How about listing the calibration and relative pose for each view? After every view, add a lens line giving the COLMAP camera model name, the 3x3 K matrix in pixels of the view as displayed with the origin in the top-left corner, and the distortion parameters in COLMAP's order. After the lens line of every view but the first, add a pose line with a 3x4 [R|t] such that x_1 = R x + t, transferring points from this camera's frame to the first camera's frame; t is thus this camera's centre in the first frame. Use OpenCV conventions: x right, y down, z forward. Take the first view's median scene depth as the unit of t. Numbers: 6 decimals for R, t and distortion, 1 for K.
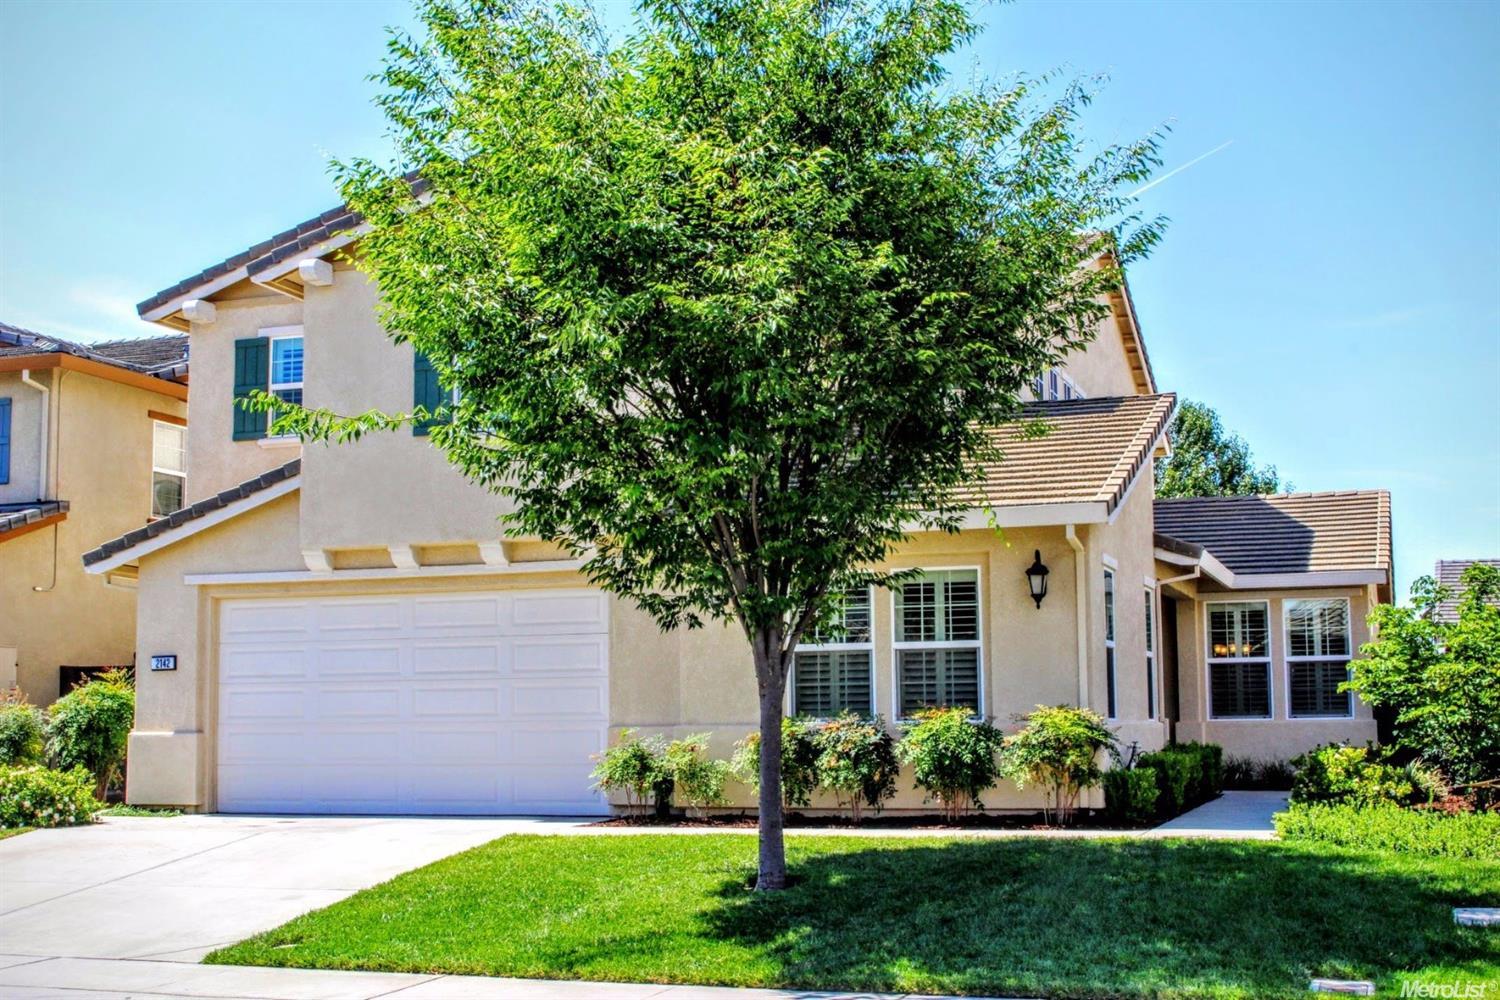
lens RADIAL K [[1939.6, 0, 750.0], [0, 1939.6, 500.0], [0, 0, 1]] dist [-0.023728, -0.020948]
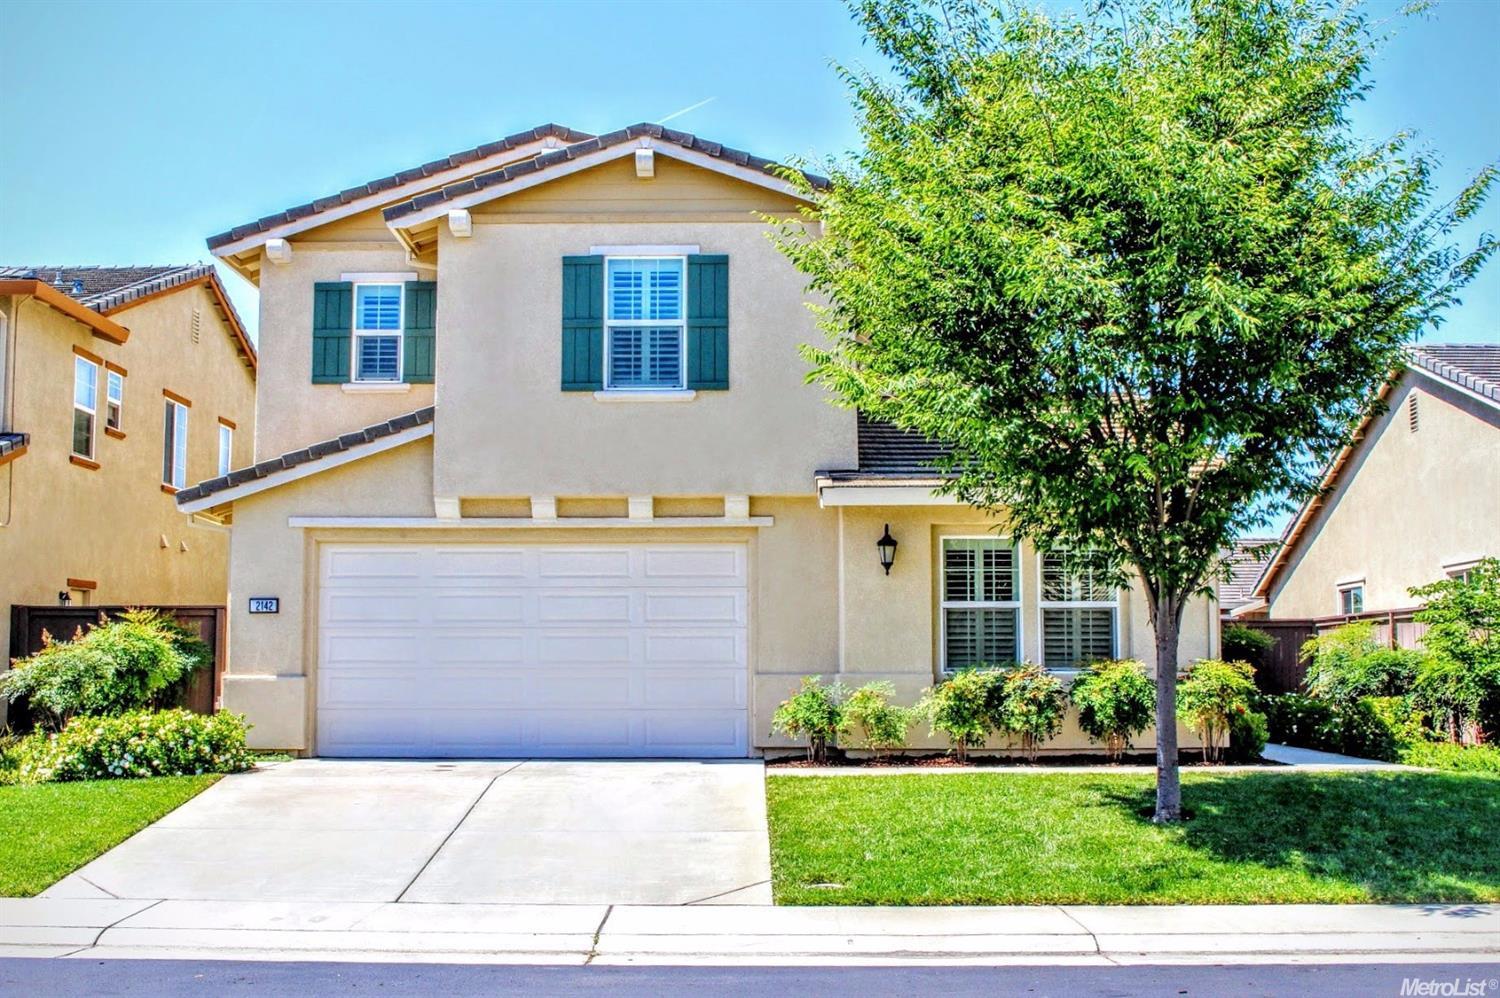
lens RADIAL K [[1716.6, 0, 750.0], [0, 1716.6, 499.0], [0, 0, 1]] dist [-0.046664, -0.011229]
pose [[0.941926, 0.043447, 0.332997, -0.365724], [-0.047161, 0.998883, 0.003075, 0.016206], [-0.332491, -0.018601, 0.942923, 0.102518]]
